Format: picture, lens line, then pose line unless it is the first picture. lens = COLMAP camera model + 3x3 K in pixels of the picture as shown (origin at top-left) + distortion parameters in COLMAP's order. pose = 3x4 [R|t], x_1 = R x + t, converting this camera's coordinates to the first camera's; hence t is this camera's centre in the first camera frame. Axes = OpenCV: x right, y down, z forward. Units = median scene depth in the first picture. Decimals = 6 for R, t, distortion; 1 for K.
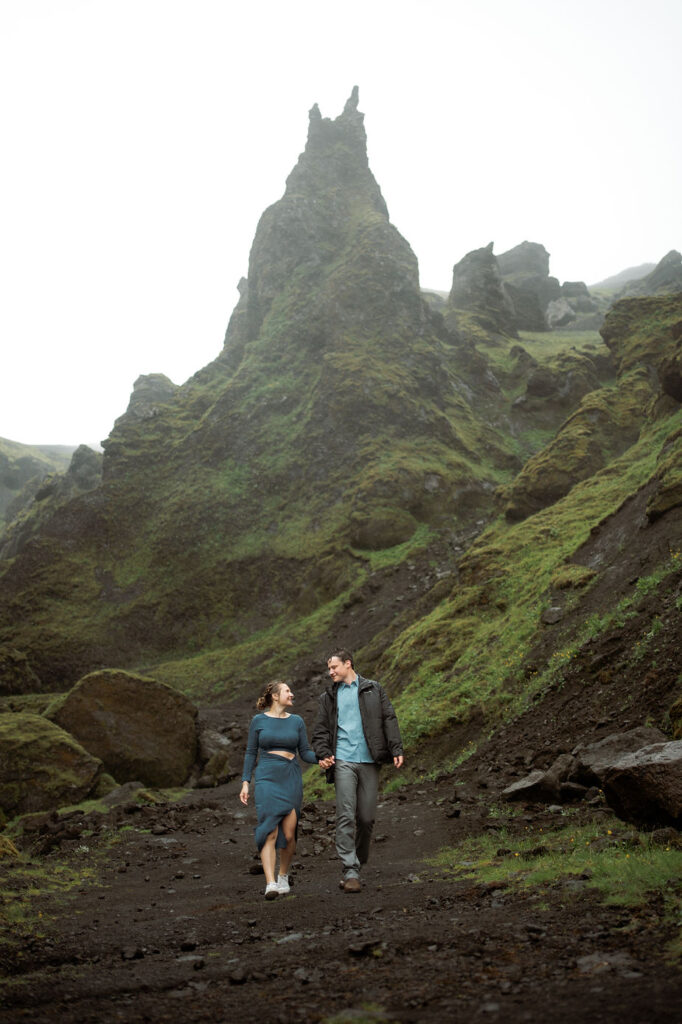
lens RADIAL K [[1039.7, 0, 337.8], [0, 1039.7, 498.3], [0, 0, 1]] dist [-0.042088, 0.193602]
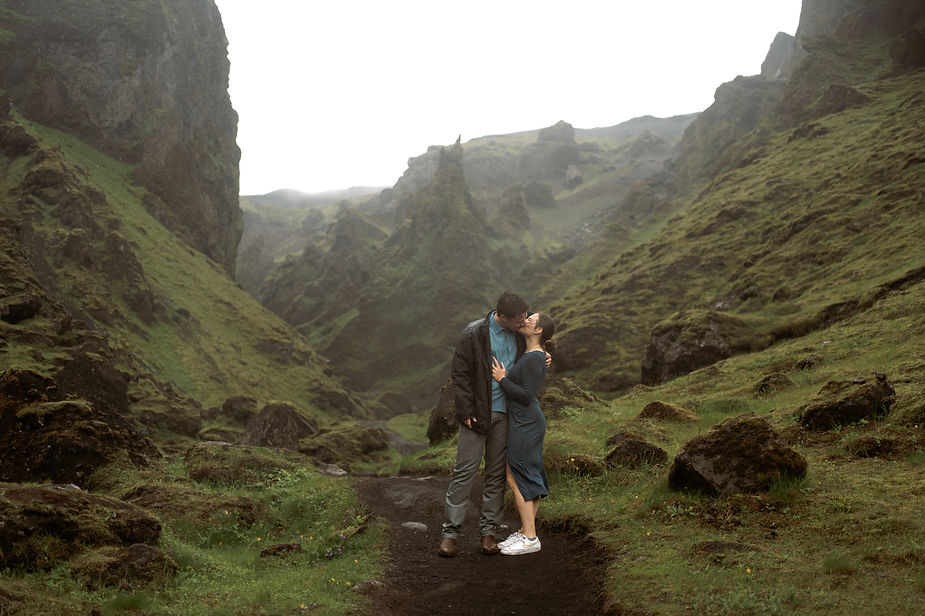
lens RADIAL K [[939.2, 0, 462.5], [0, 939.2, 308.0], [0, 0, 1]] dist [-0.042088, 0.193602]
pose [[0.998592, 0.046677, 0.025196, -0.020120], [-0.049737, 0.989046, 0.138978, -0.464968], [-0.018433, -0.140035, 0.989975, -1.787635]]
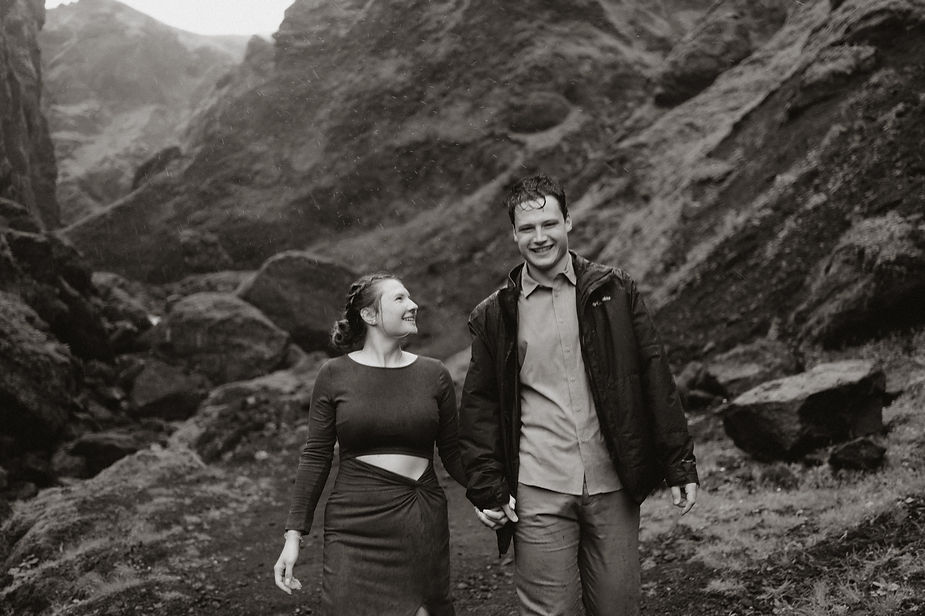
lens RADIAL K [[947.4, 0, 462.5], [0, 947.4, 308.0], [0, 0, 1]] dist [0.000642, -0.016796]
pose [[0.999028, -0.015274, -0.041356, 0.002503], [0.024621, 0.971446, 0.235981, -0.007626], [0.036571, -0.236770, 0.970877, 0.005157]]
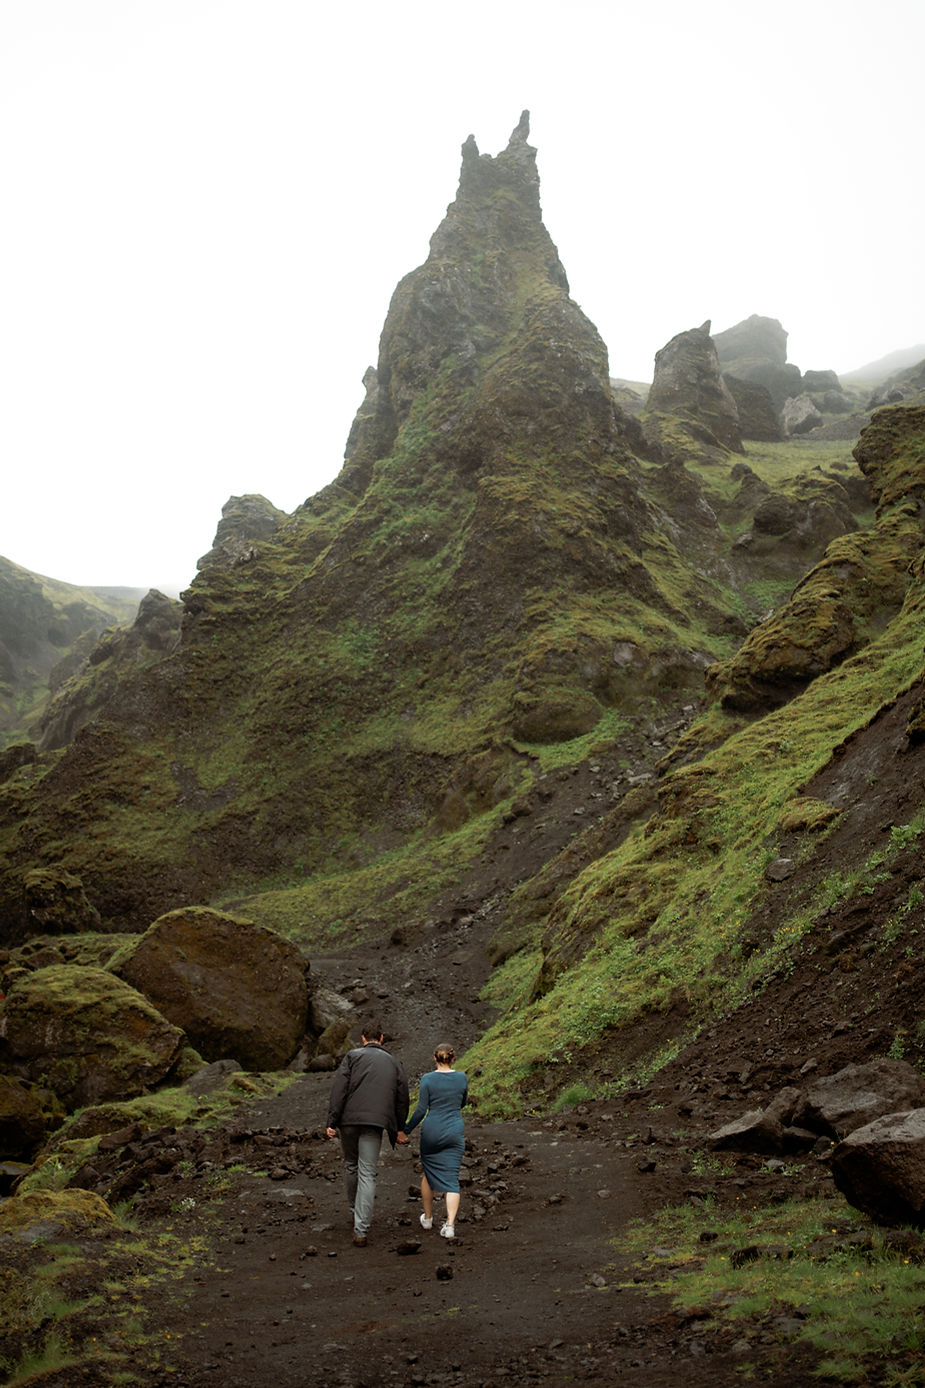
lens RADIAL K [[1409.3, 0, 458.2], [0, 1409.3, 675.4], [0, 0, 1]] dist [-0.042088, 0.193602]
pose [[0.999619, 0.009053, -0.026061, -0.001277], [-0.008726, 0.999882, 0.012653, -0.011868], [0.026173, -0.012421, 0.999580, -0.011344]]
